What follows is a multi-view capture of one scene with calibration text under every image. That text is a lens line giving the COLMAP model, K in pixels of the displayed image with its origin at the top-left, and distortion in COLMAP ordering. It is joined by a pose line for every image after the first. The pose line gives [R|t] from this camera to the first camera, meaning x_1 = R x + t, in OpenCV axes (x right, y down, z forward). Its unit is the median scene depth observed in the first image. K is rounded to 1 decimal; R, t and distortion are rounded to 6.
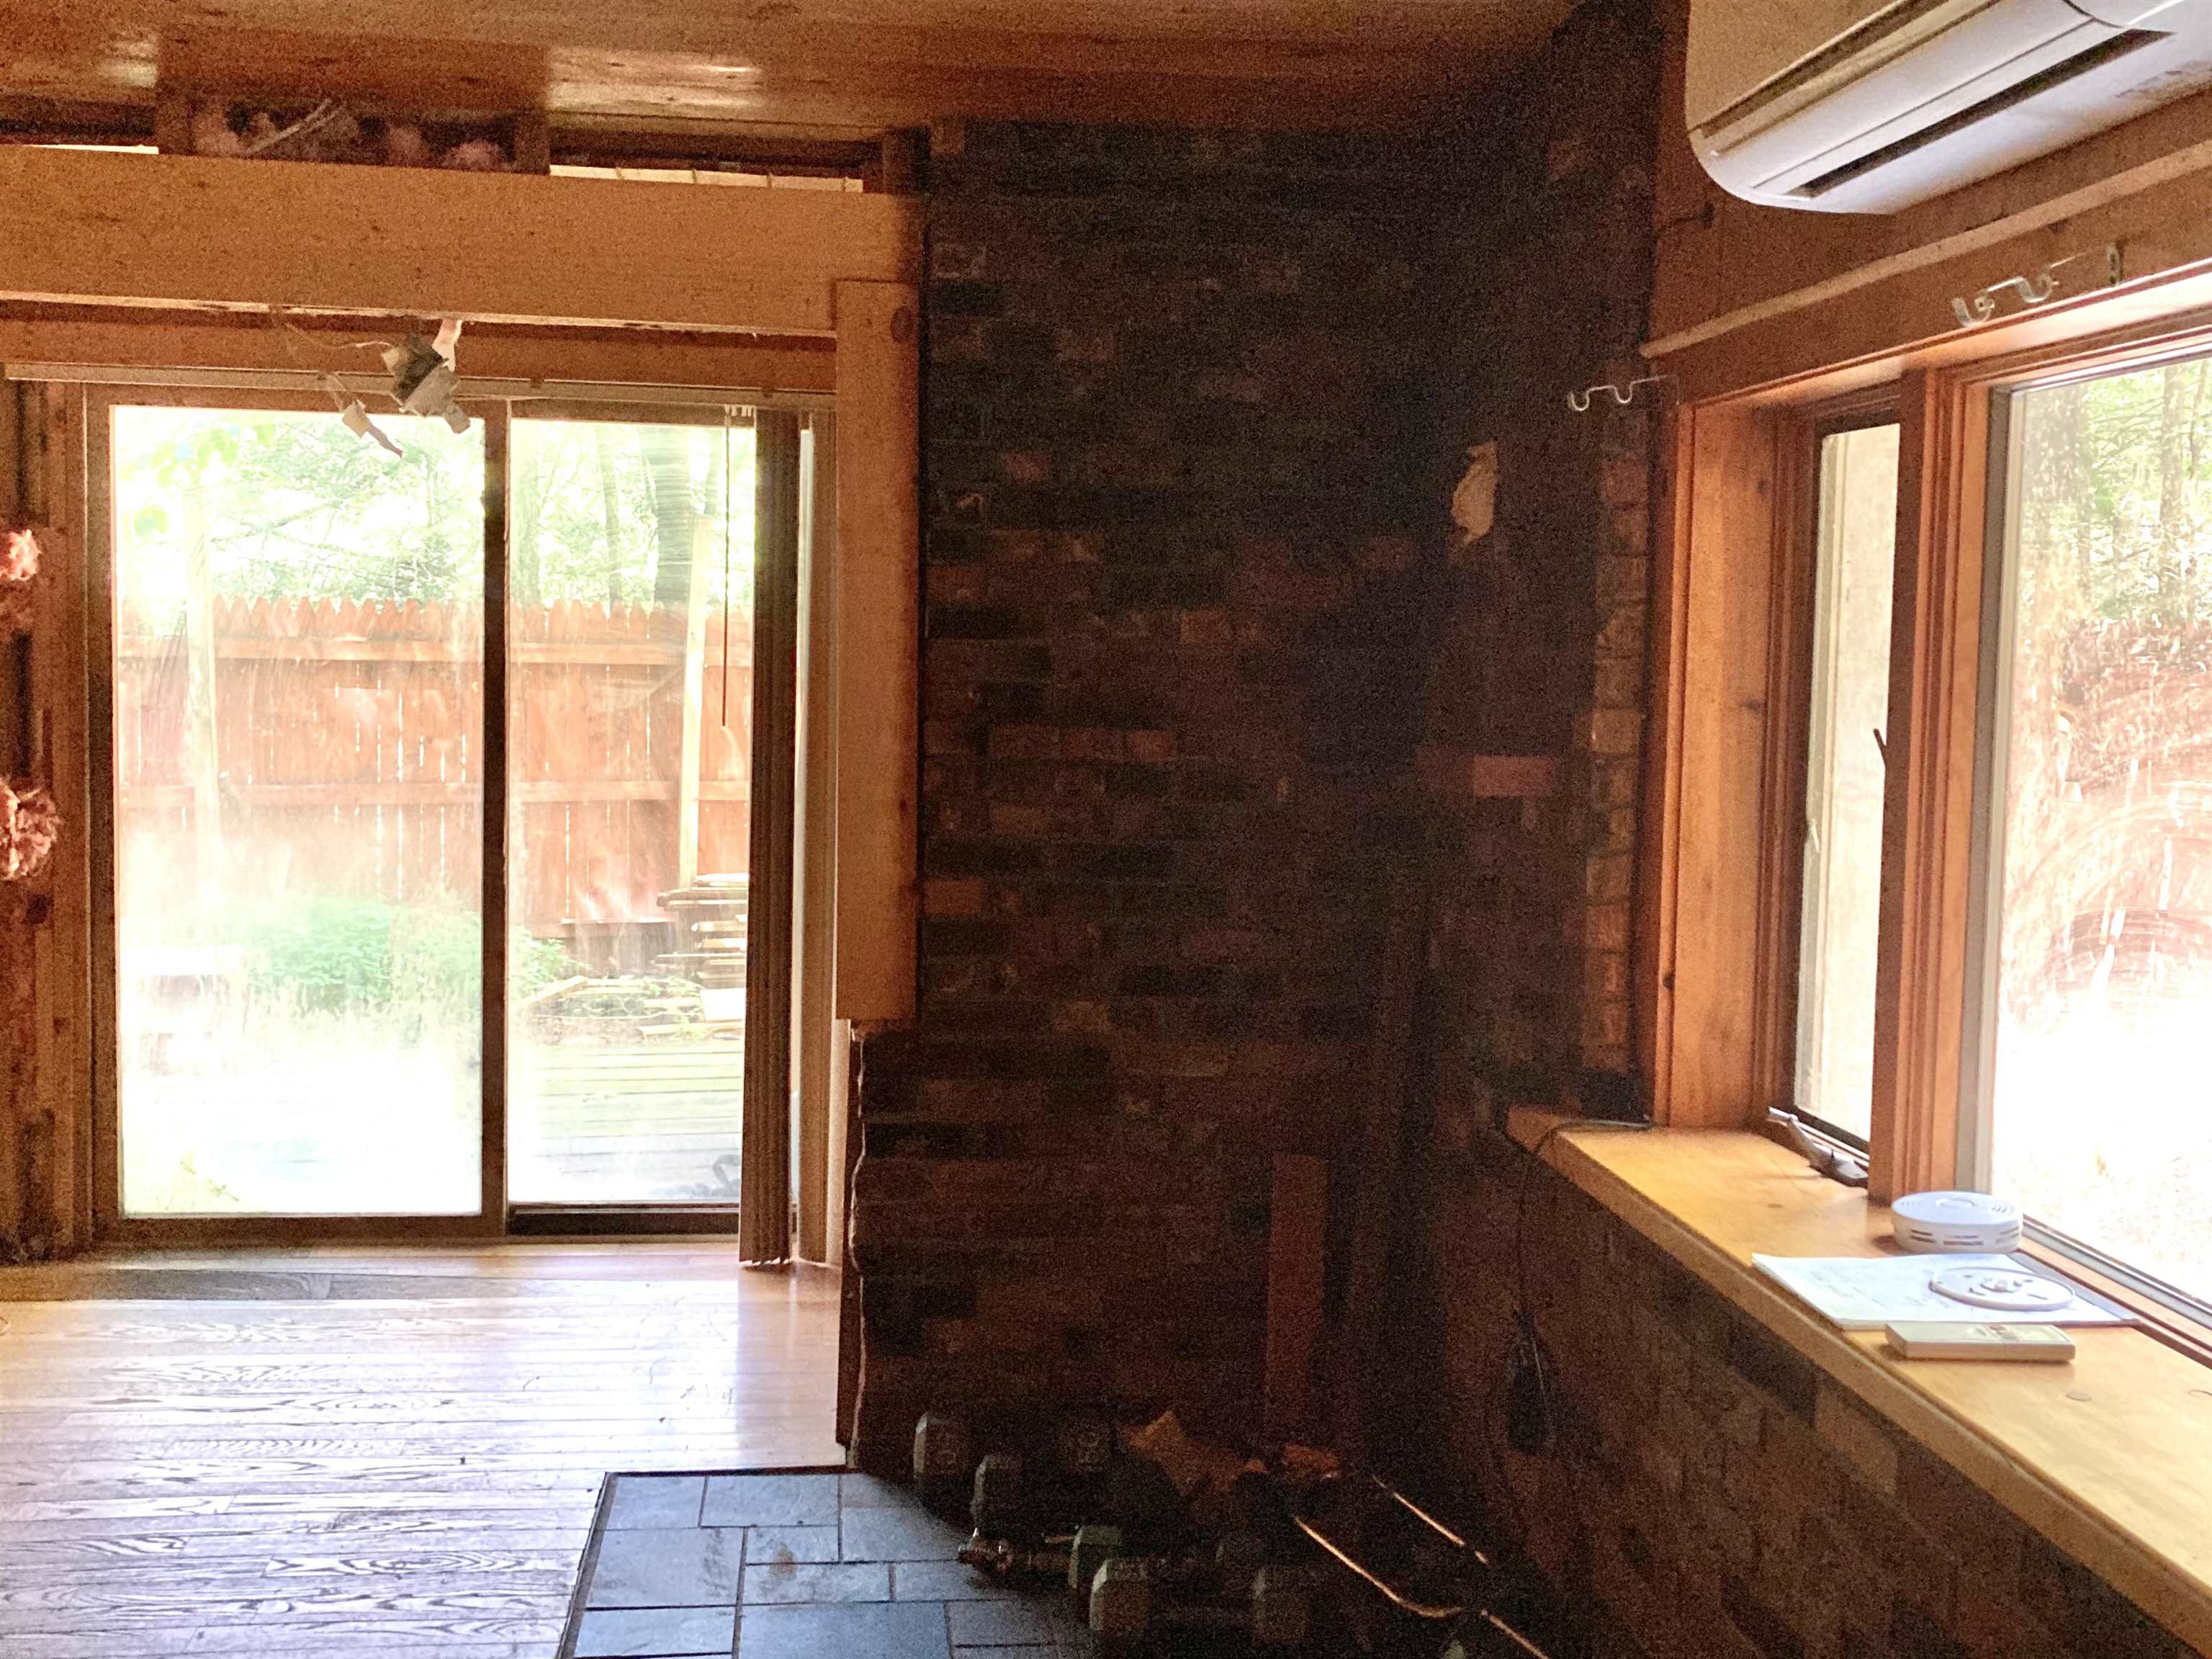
lens RADIAL K [[2224.4, 0, 1121.6], [0, 2224.4, 789.1], [0, 0, 1]] dist [0.013716, 0.000000]
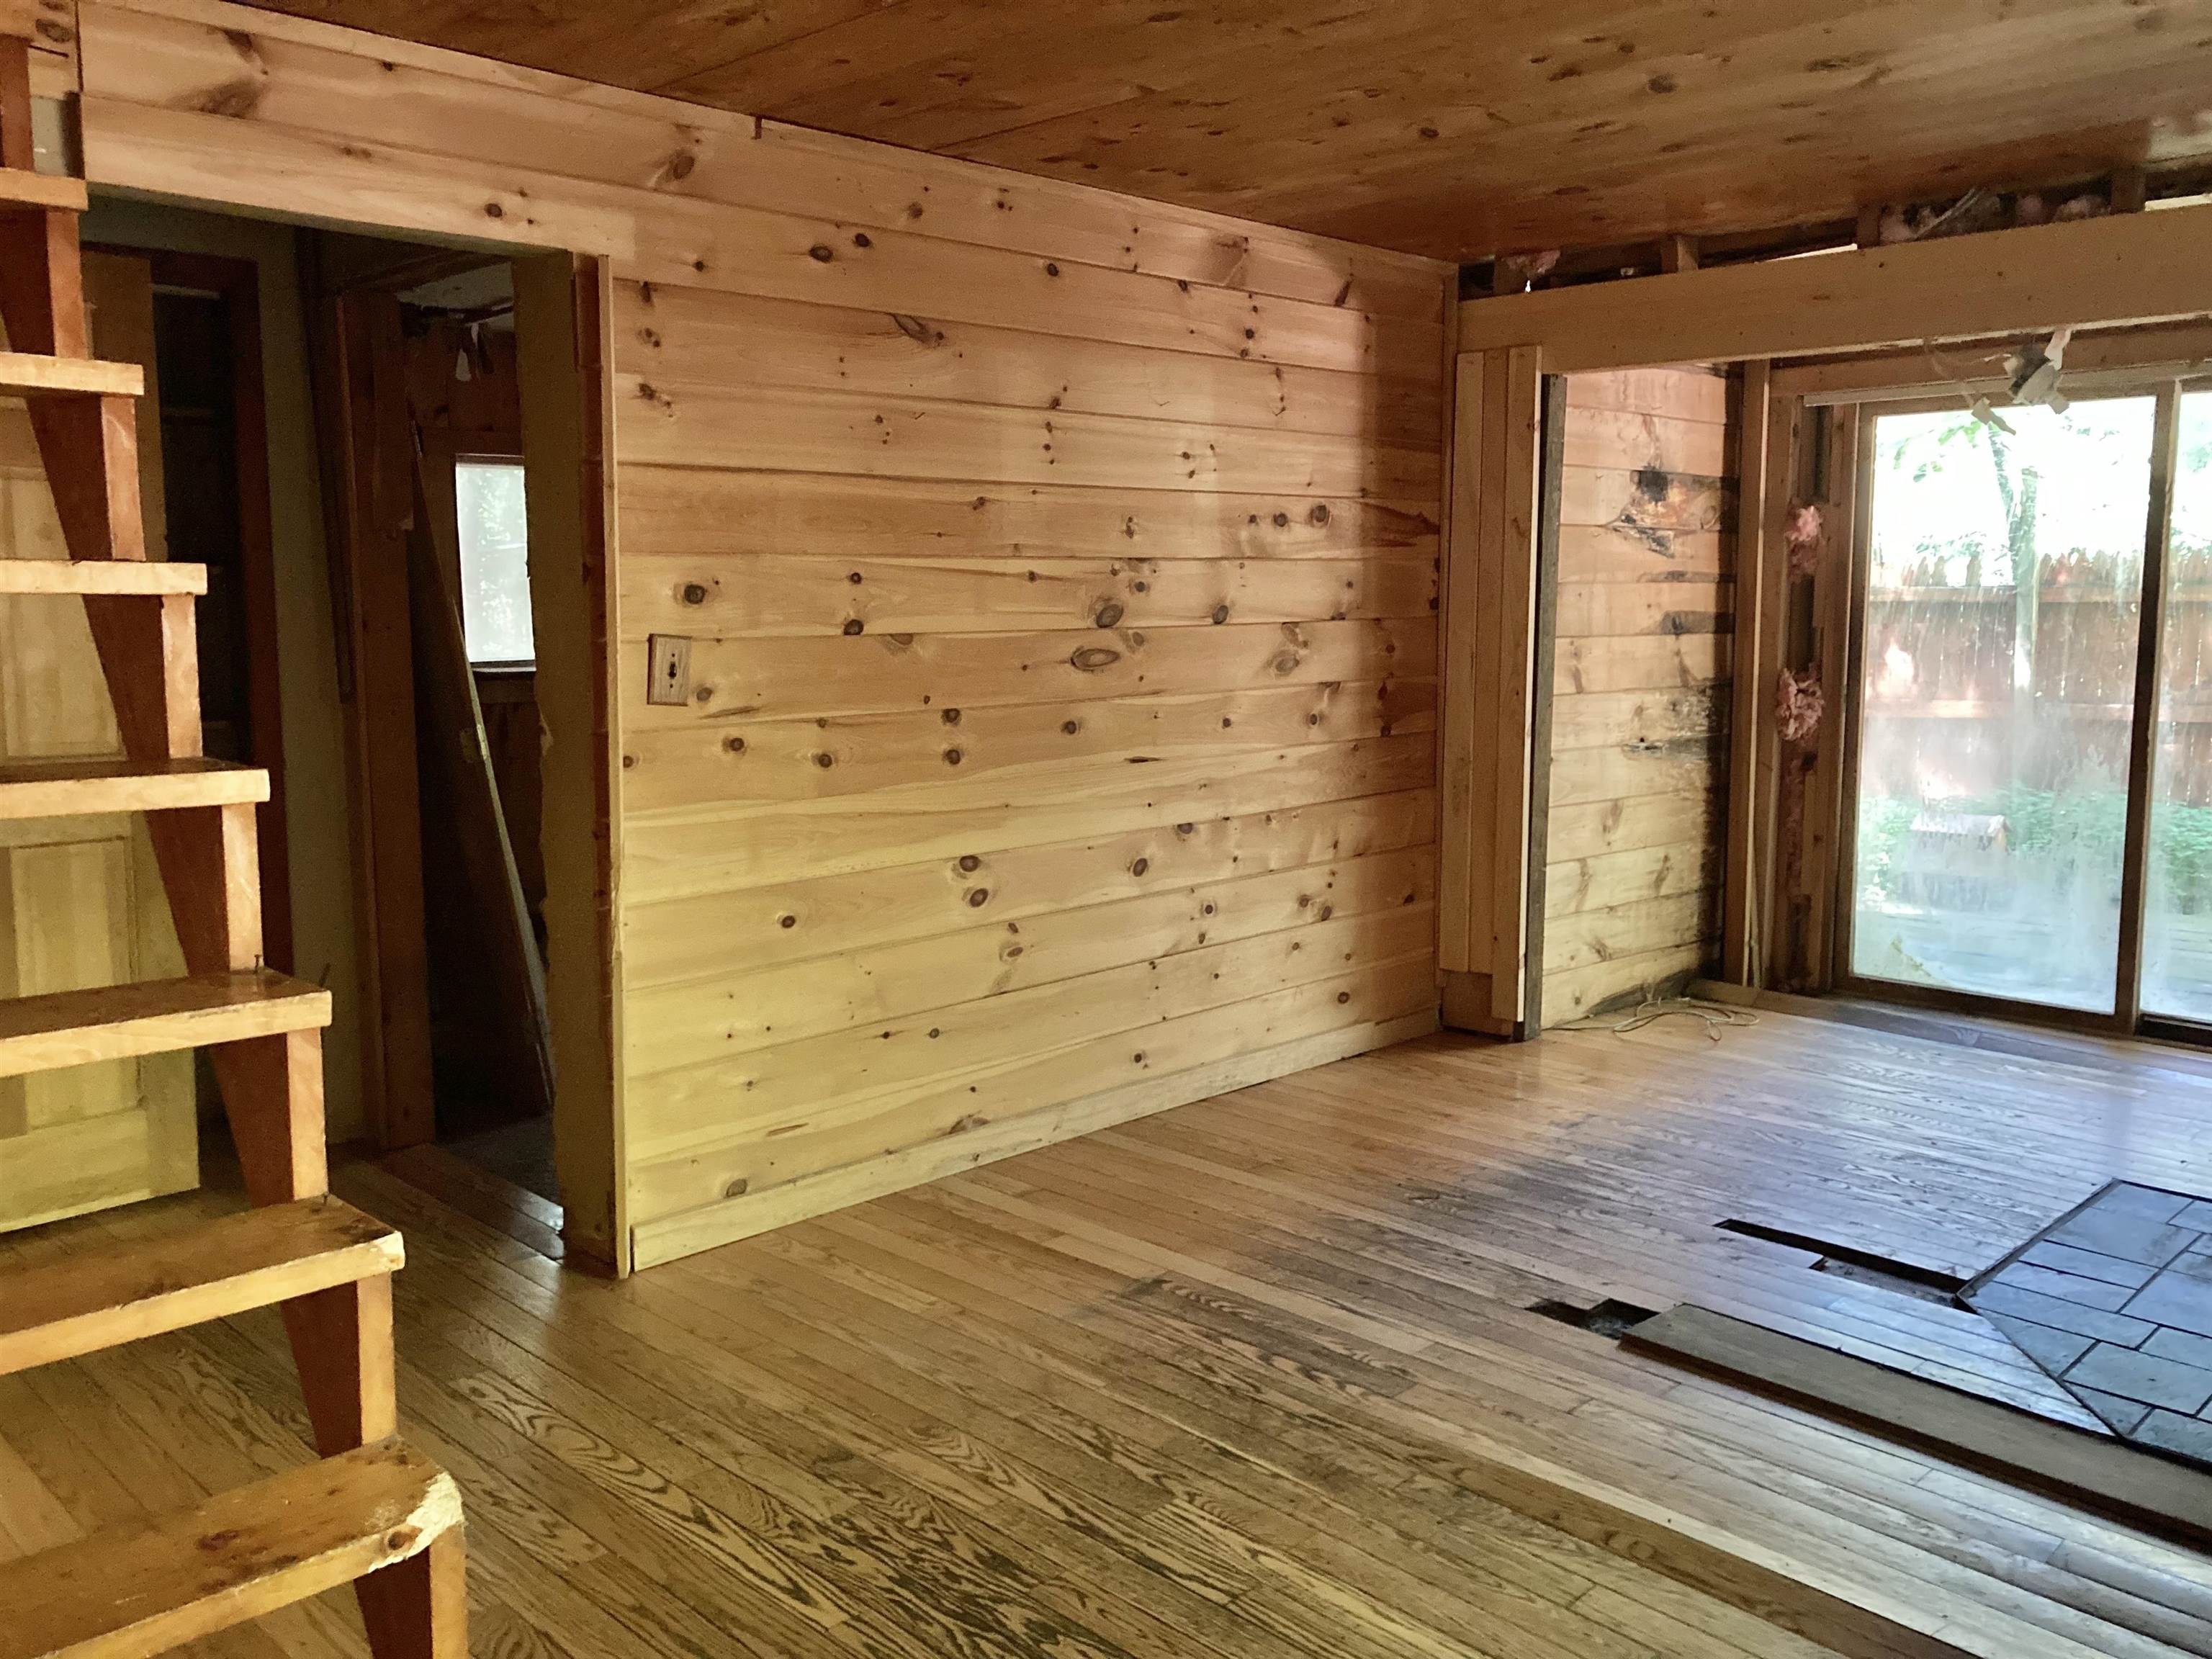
lens RADIAL K [[1821.4, 0, 1109.0], [0, 1821.4, 812.4], [0, 0, 1]] dist [0.021897, 0.009548]
pose [[0.614221, 0.072910, -0.785759, 0.252795], [-0.036558, 0.997283, 0.063959, 0.034922], [0.788287, -0.010559, 0.615217, -0.164691]]
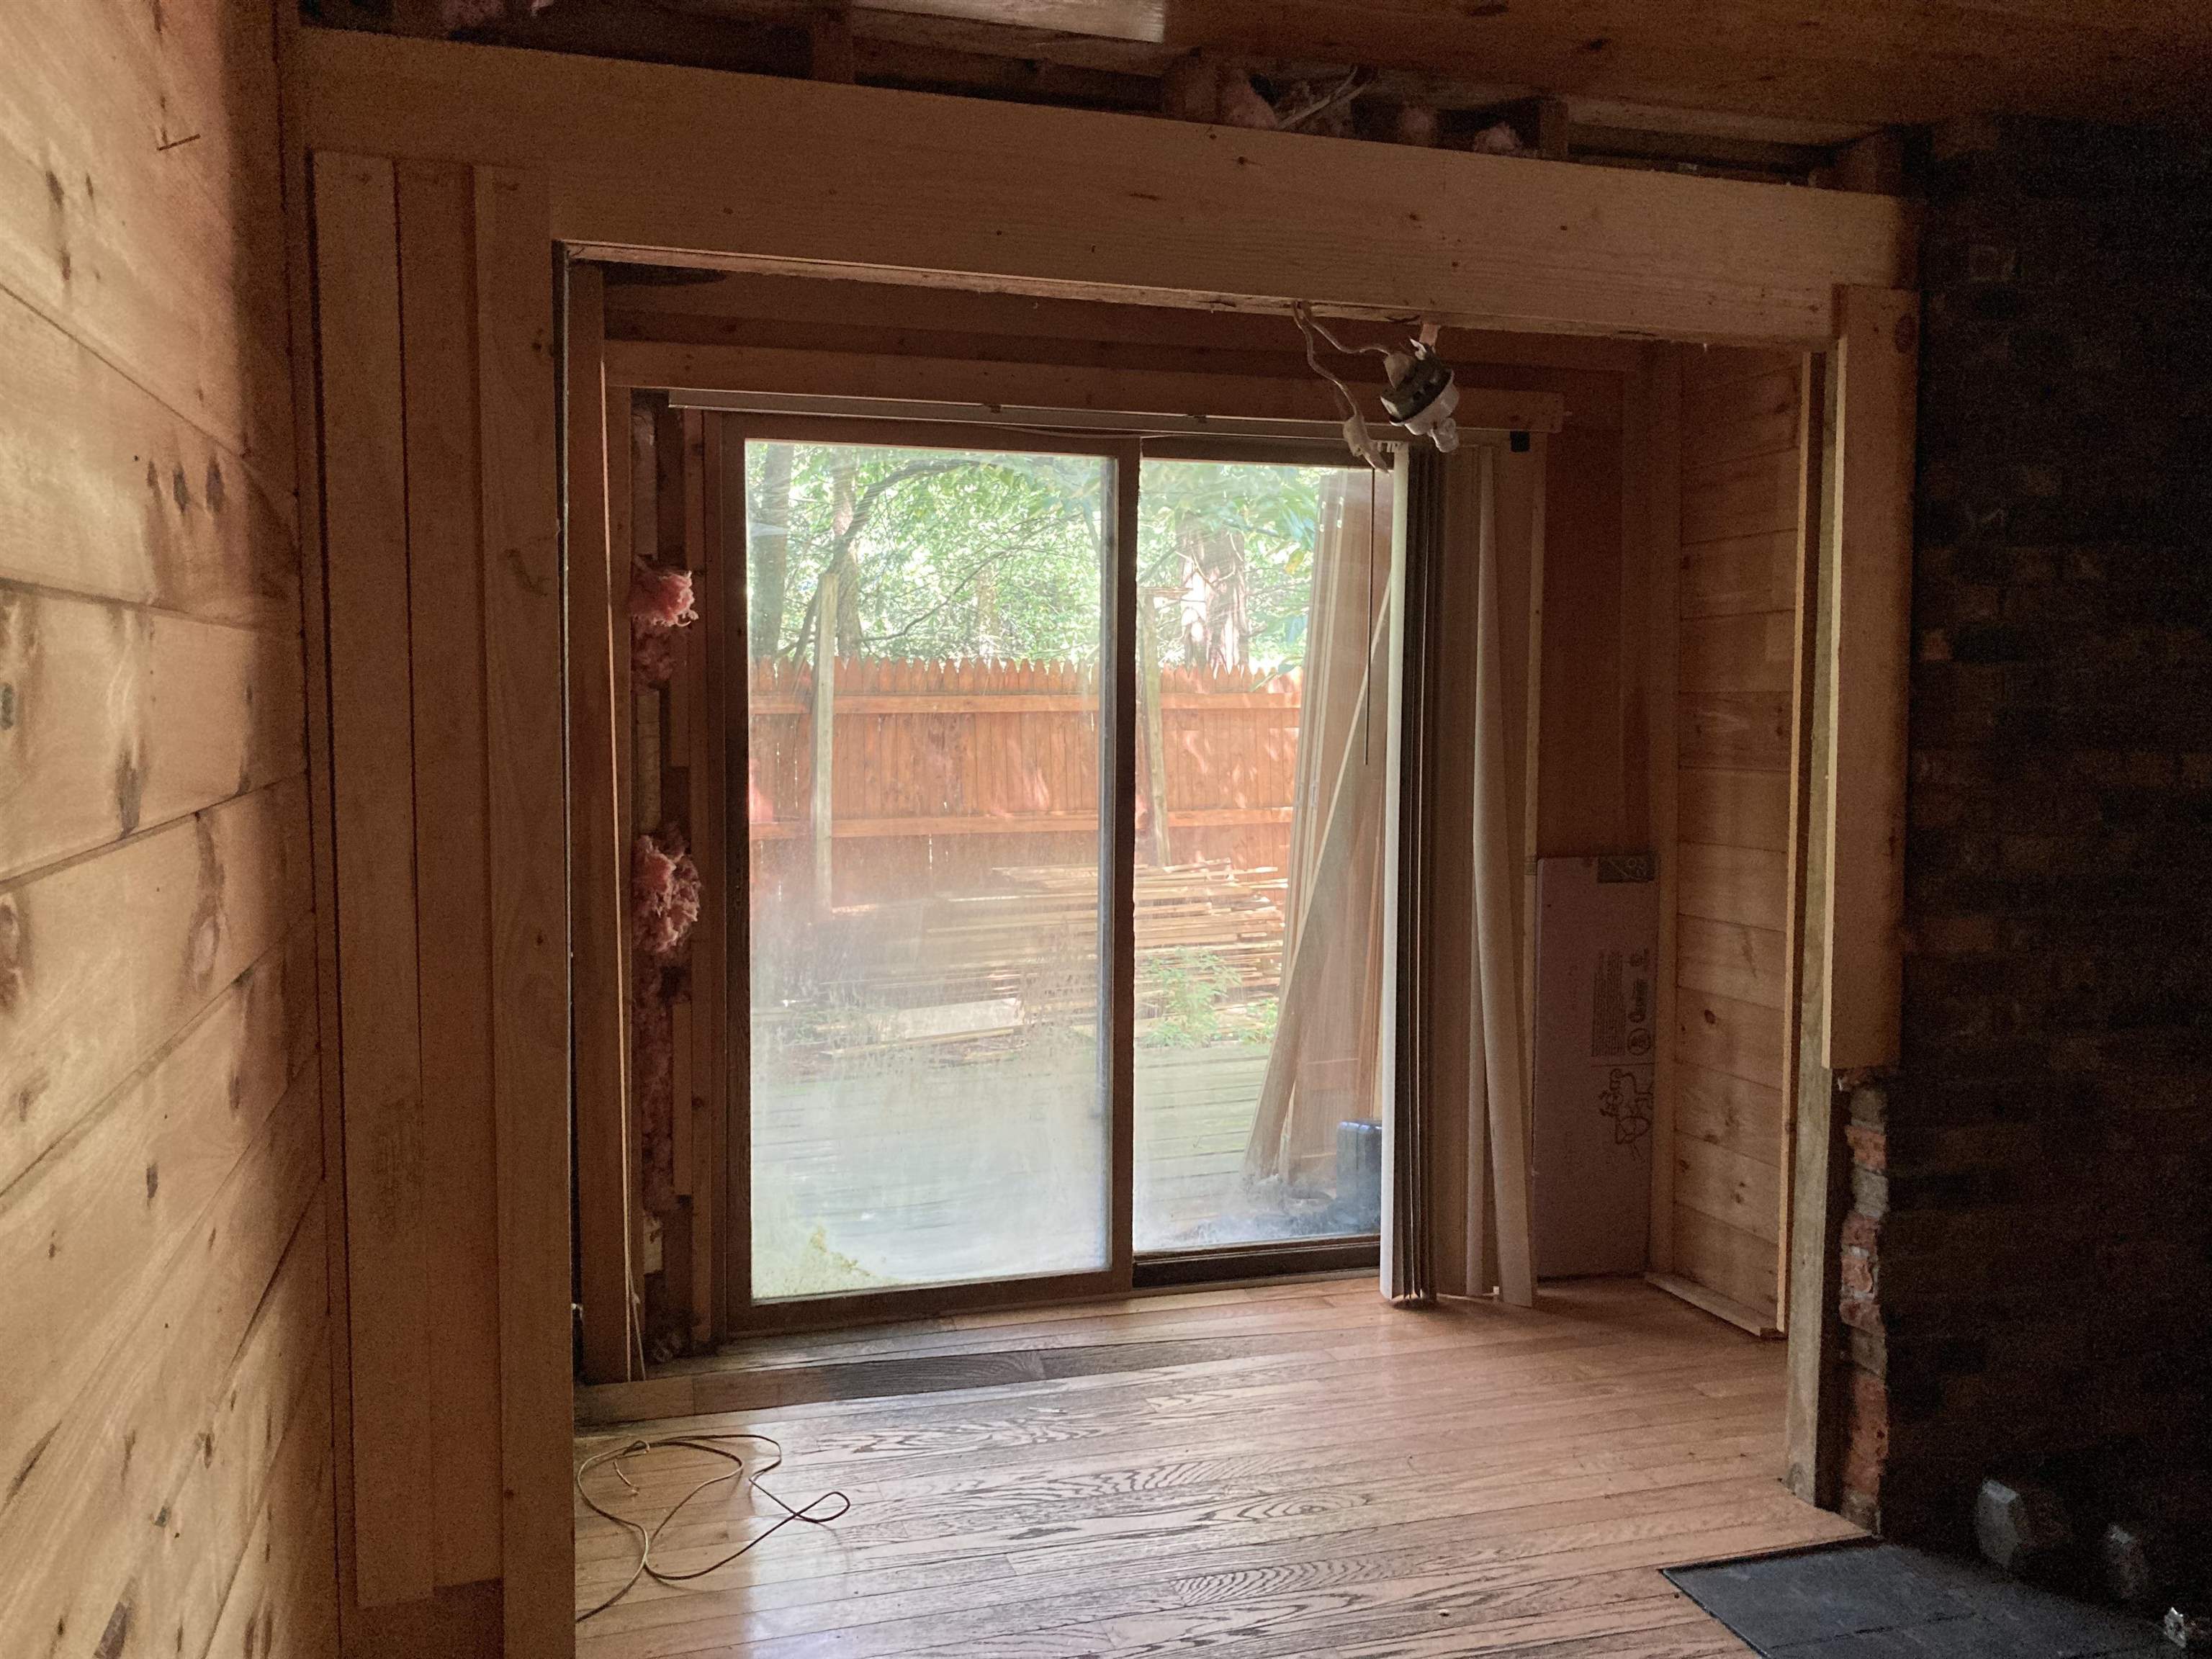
lens RADIAL K [[1821.4, 0, 1105.4], [0, 1821.4, 817.8], [0, 0, 1]] dist [0.021897, 0.009548]
pose [[0.984365, -0.032425, 0.173128, -0.572252], [0.031318, 0.999468, 0.009124, -0.020269], [-0.173332, -0.003559, 0.984857, 0.288686]]
